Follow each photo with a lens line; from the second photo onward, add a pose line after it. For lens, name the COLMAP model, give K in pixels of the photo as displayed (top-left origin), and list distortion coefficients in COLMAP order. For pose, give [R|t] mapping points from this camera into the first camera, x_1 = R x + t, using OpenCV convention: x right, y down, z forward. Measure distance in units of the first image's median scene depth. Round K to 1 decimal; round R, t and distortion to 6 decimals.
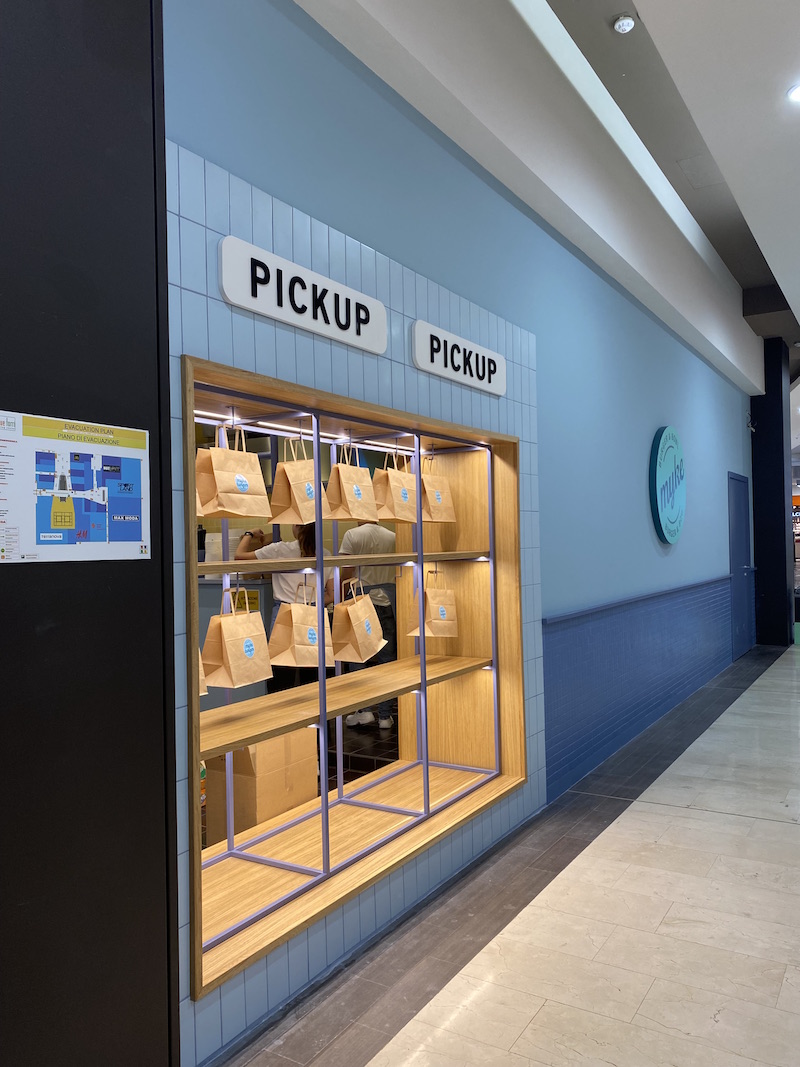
lens RADIAL K [[808.1, 0, 405.8], [0, 808.1, 536.8], [0, 0, 1]] dist [0.064783, -0.124758]
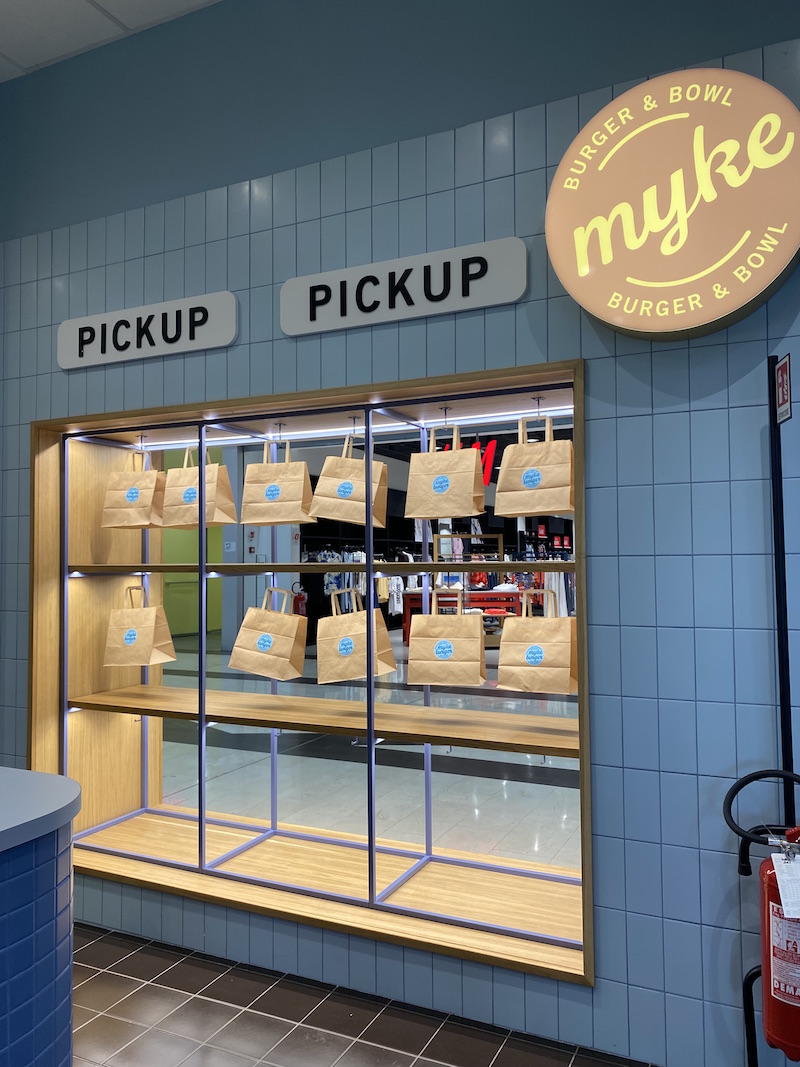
lens RADIAL K [[808.1, 0, 405.8], [0, 808.1, 536.8], [0, 0, 1]] dist [0.064783, -0.124758]
pose [[-0.112896, 0.055726, 0.992043, -0.968563], [0.005059, 0.998445, -0.055510, 0.044394], [-0.993594, -0.001248, -0.113003, 0.941918]]
